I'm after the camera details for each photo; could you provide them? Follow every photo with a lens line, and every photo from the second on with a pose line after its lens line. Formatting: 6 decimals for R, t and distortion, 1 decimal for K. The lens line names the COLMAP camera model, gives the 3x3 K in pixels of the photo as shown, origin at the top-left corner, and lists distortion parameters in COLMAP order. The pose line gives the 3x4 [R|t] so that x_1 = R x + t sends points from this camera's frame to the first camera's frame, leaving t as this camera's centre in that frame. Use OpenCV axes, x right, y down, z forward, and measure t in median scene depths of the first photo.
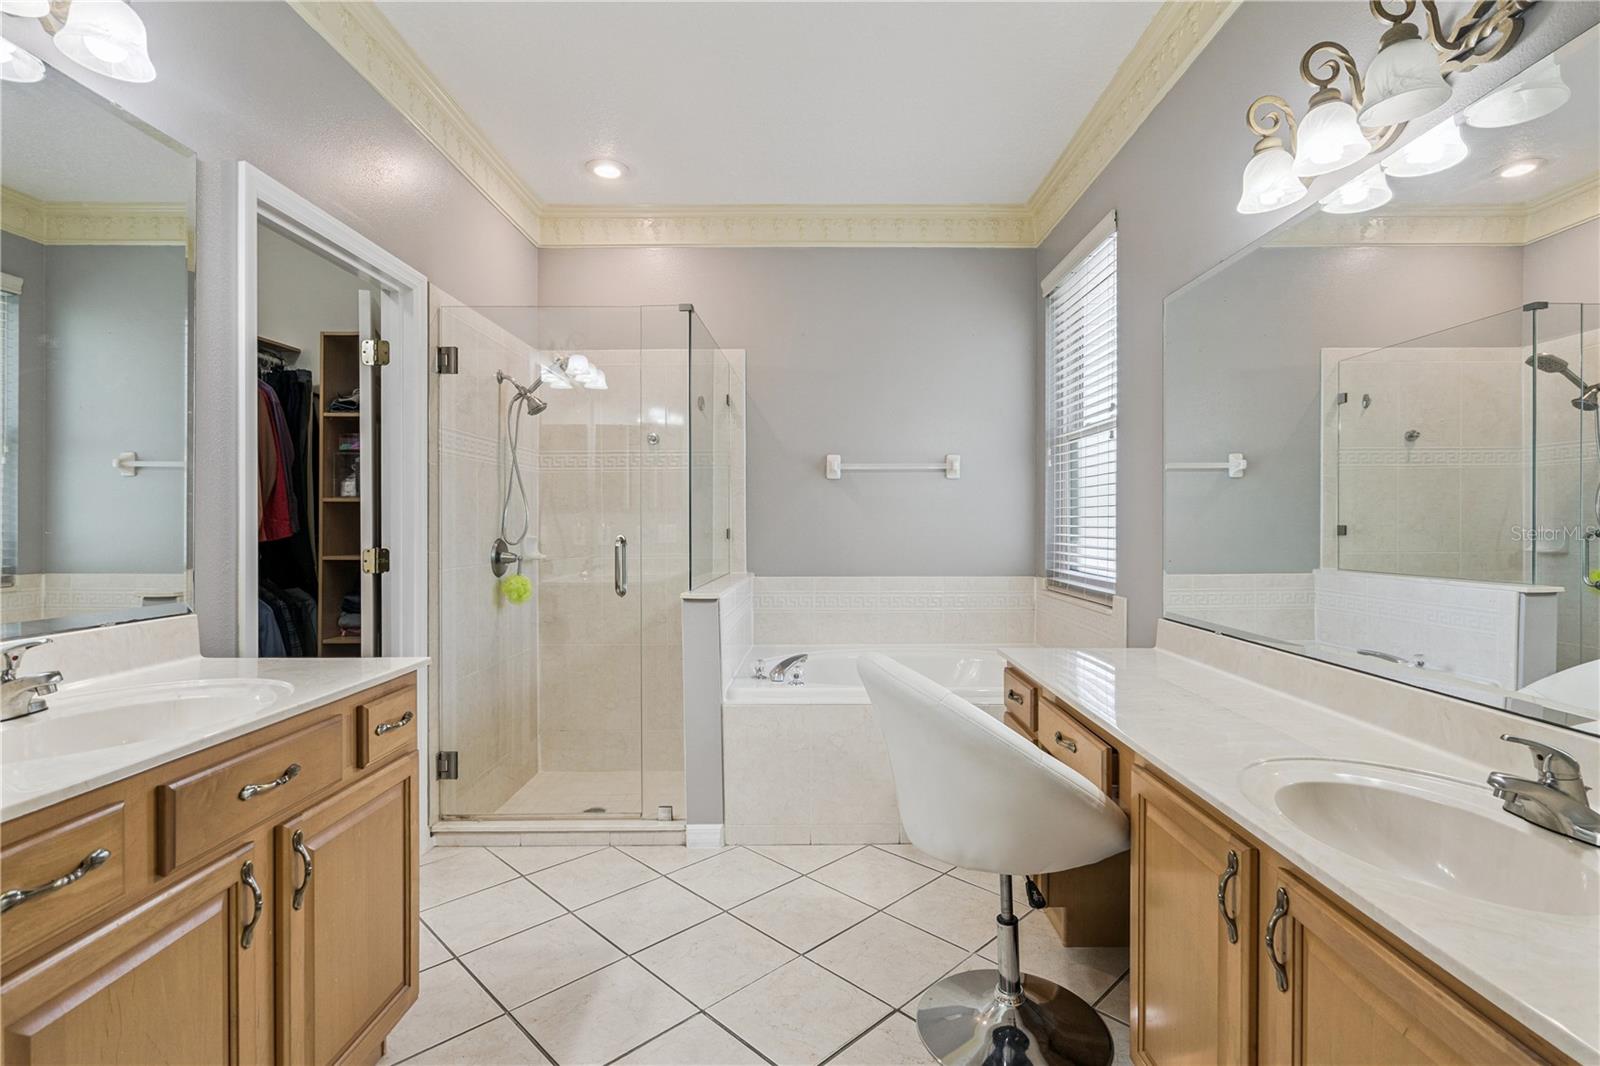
lens RADIAL K [[724.5, 0, 798.7], [0, 724.5, 527.6], [0, 0, 1]] dist [0.000341, 0.000441]
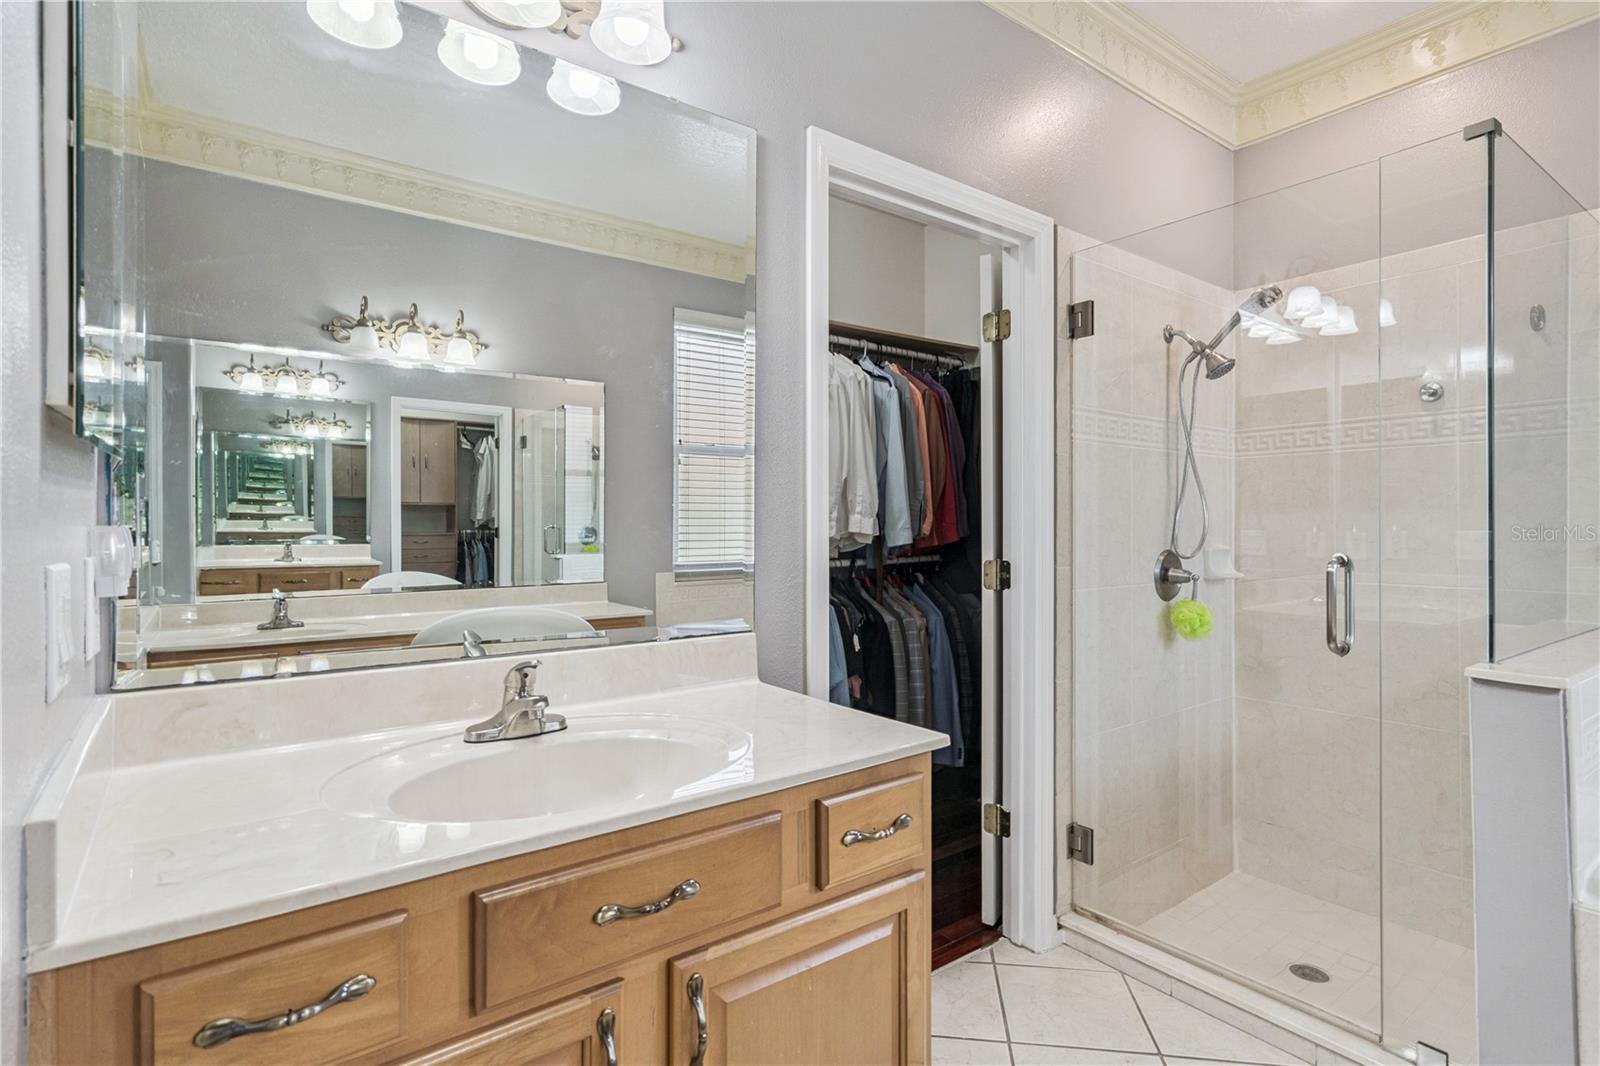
lens RADIAL K [[790.1, 0, 797.1], [0, 790.1, 520.3], [0, 0, 1]] dist [0.001437, 0.000746]
pose [[0.616646, -0.000769, -0.787241, -0.007224], [-0.006790, 0.999957, -0.006295, -0.009551], [0.787212, 0.009227, 0.616614, 0.241964]]
